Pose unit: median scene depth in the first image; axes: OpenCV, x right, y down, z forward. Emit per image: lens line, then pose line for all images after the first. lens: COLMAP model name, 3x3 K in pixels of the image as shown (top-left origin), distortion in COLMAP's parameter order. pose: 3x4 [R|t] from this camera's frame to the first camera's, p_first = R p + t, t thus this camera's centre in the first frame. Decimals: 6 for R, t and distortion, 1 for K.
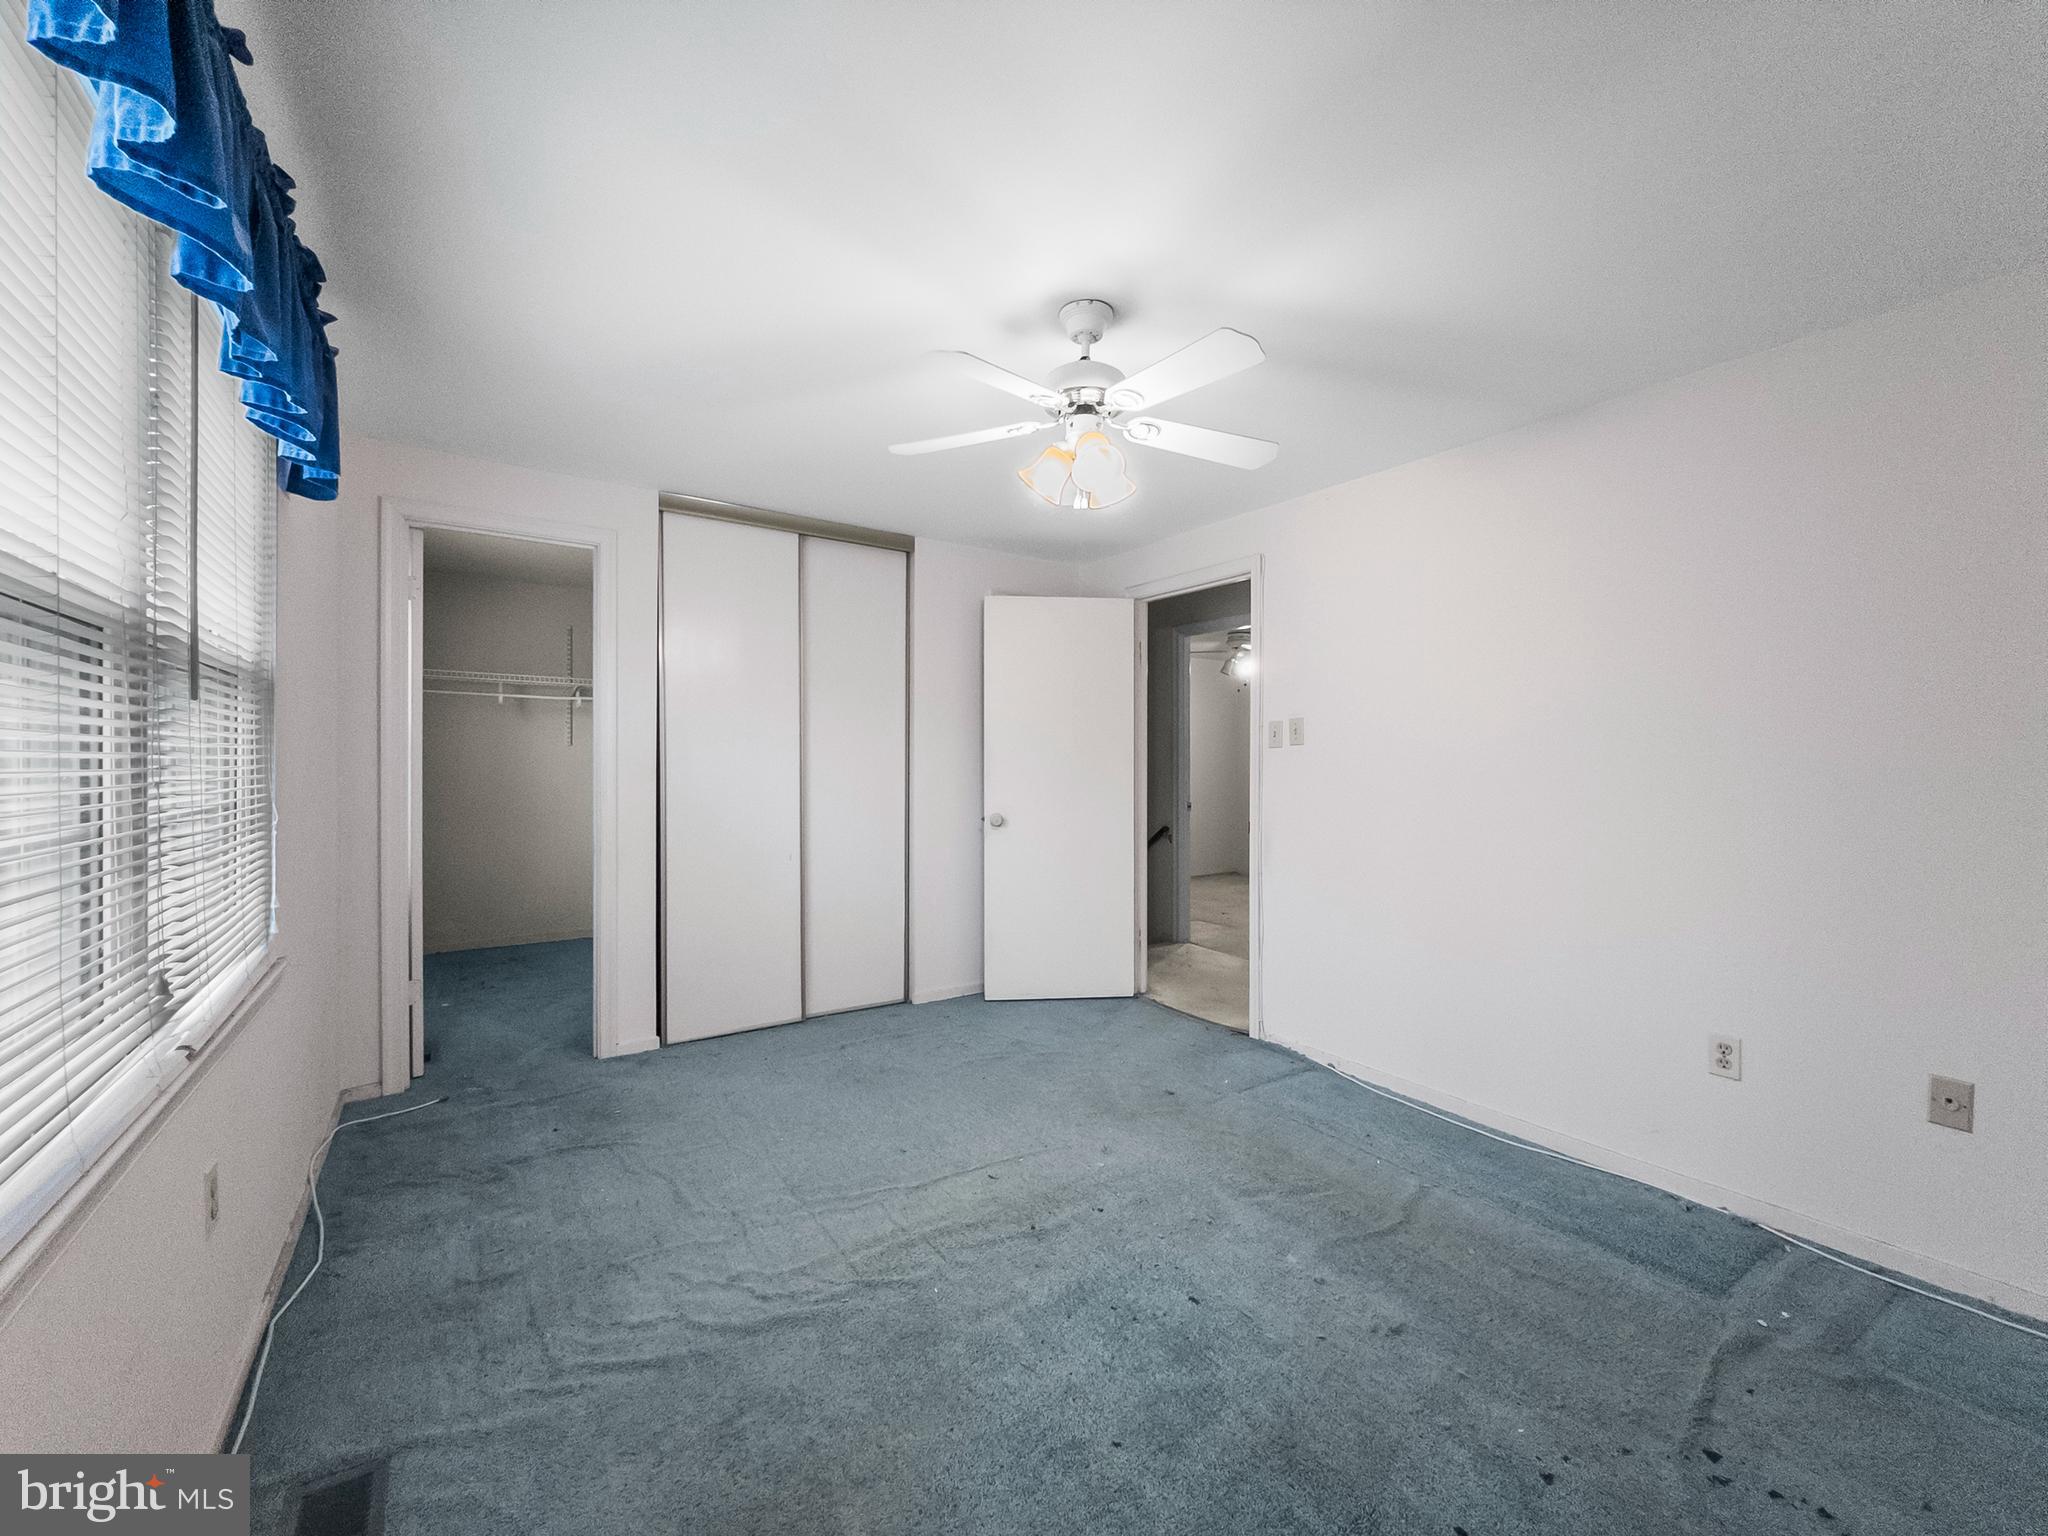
lens RADIAL K [[820.9, 0, 1024.0], [0, 820.9, 768.0], [0, 0, 1]] dist [-0.012255, -0.000185]
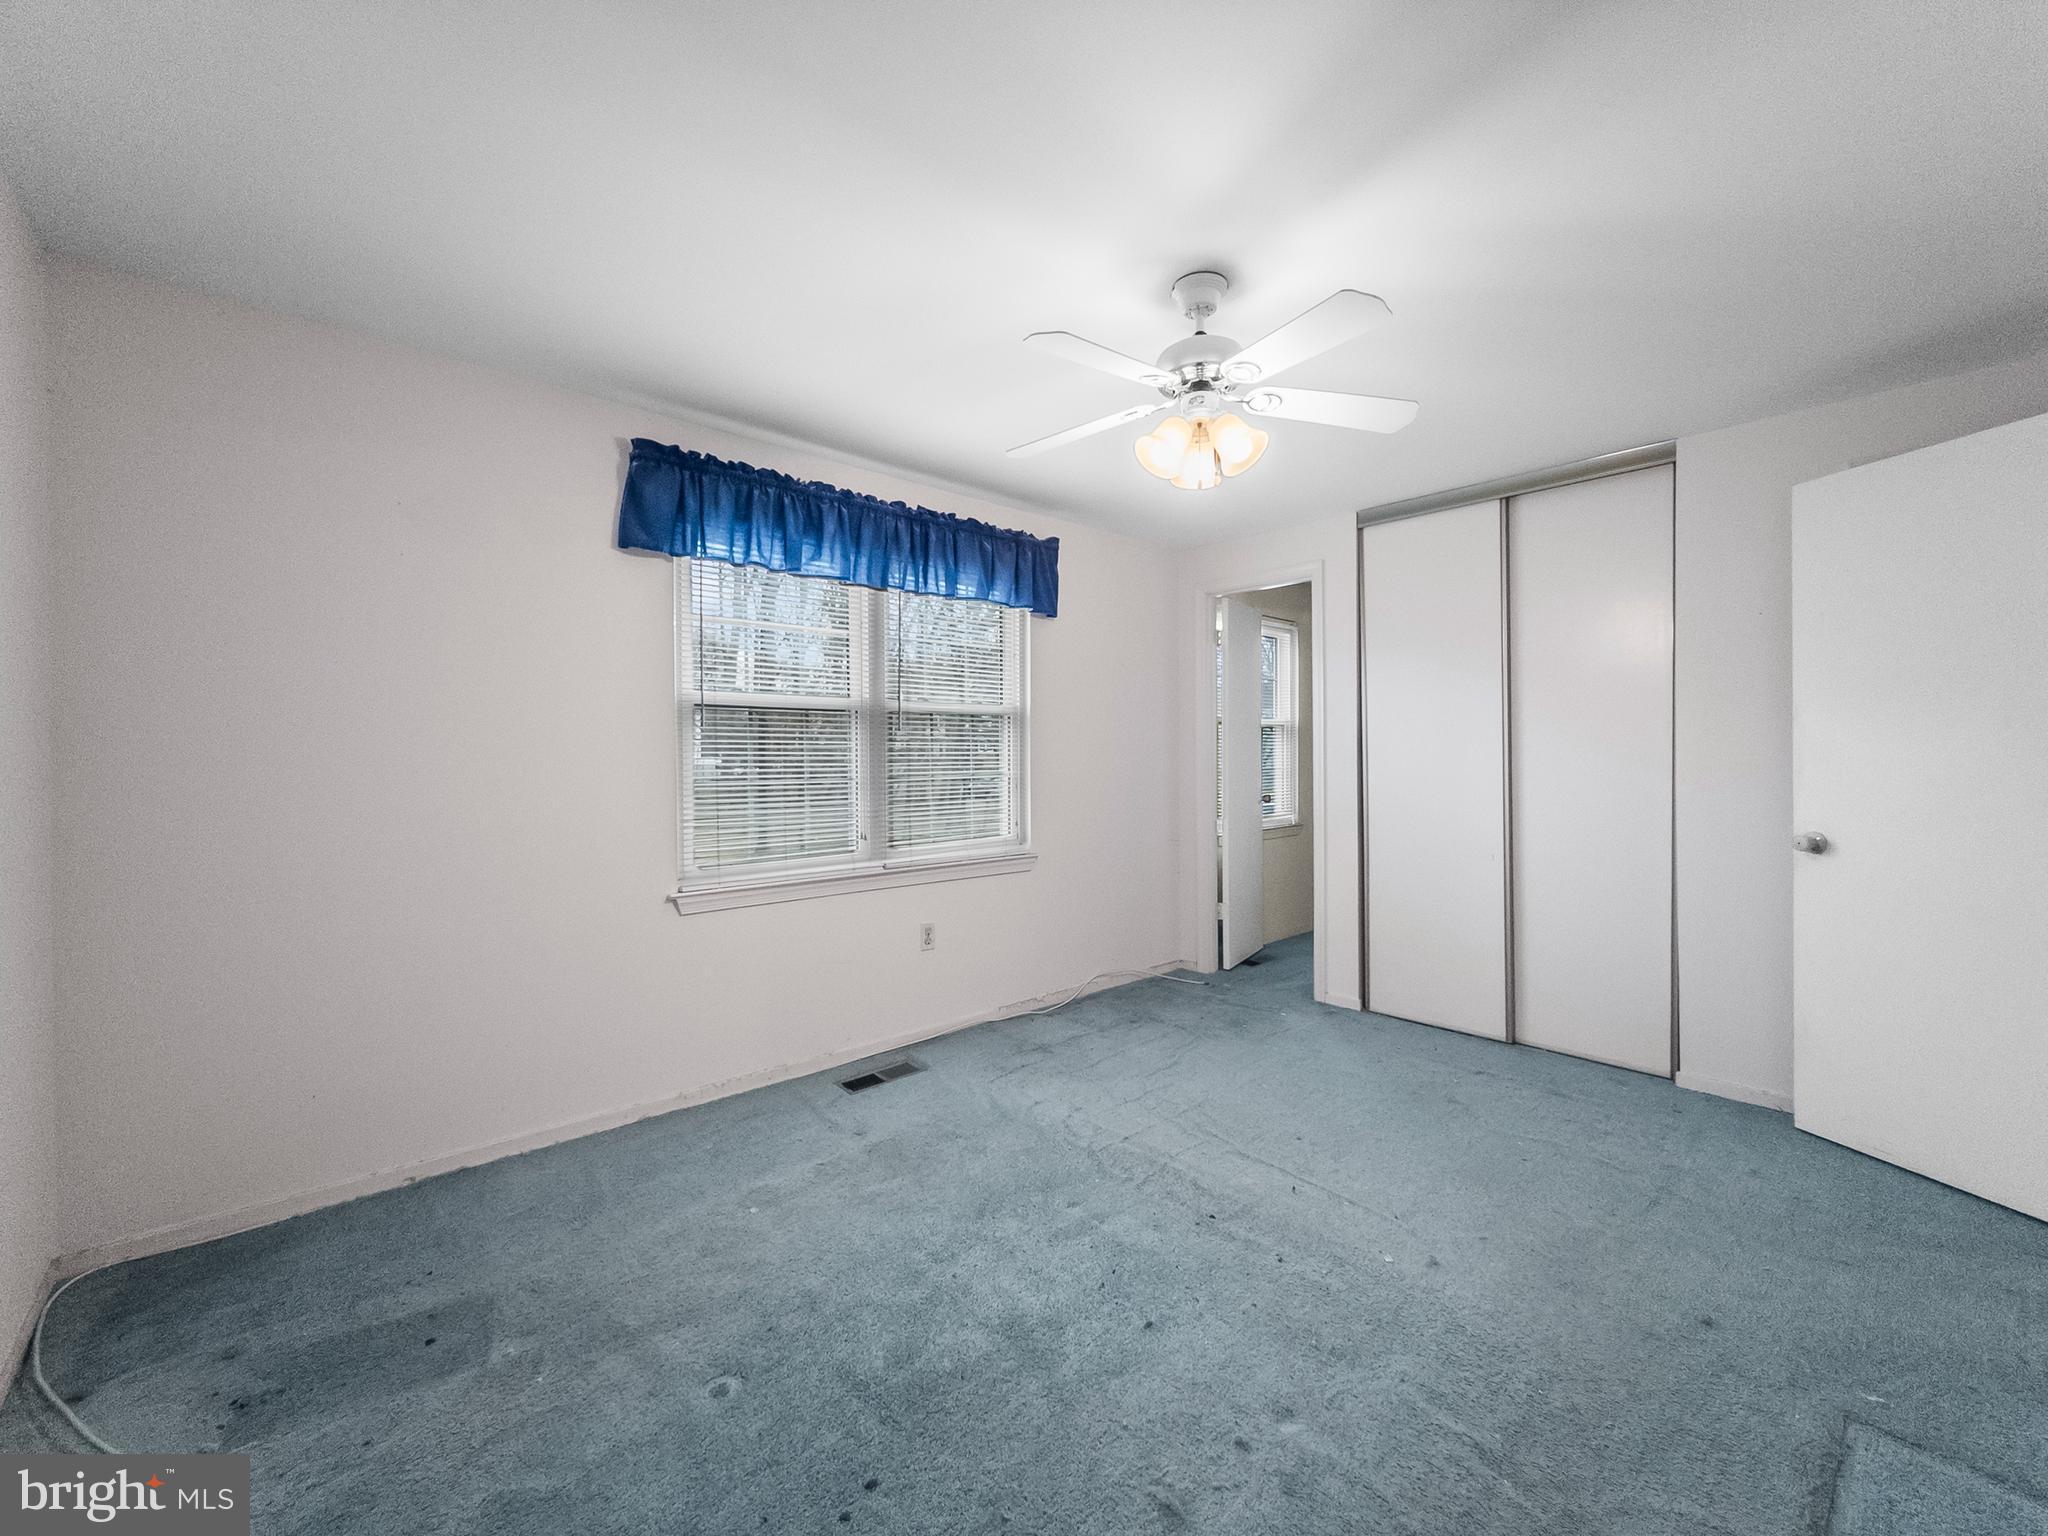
lens RADIAL K [[833.3, 0, 1024.0], [0, 833.3, 768.0], [0, 0, 1]] dist [0.000687, -0.000251]
pose [[0.129610, 0.012310, -0.991489, 0.676382], [-0.000251, 0.999923, 0.012382, -0.002258], [0.991565, -0.001356, 0.129603, 0.433997]]
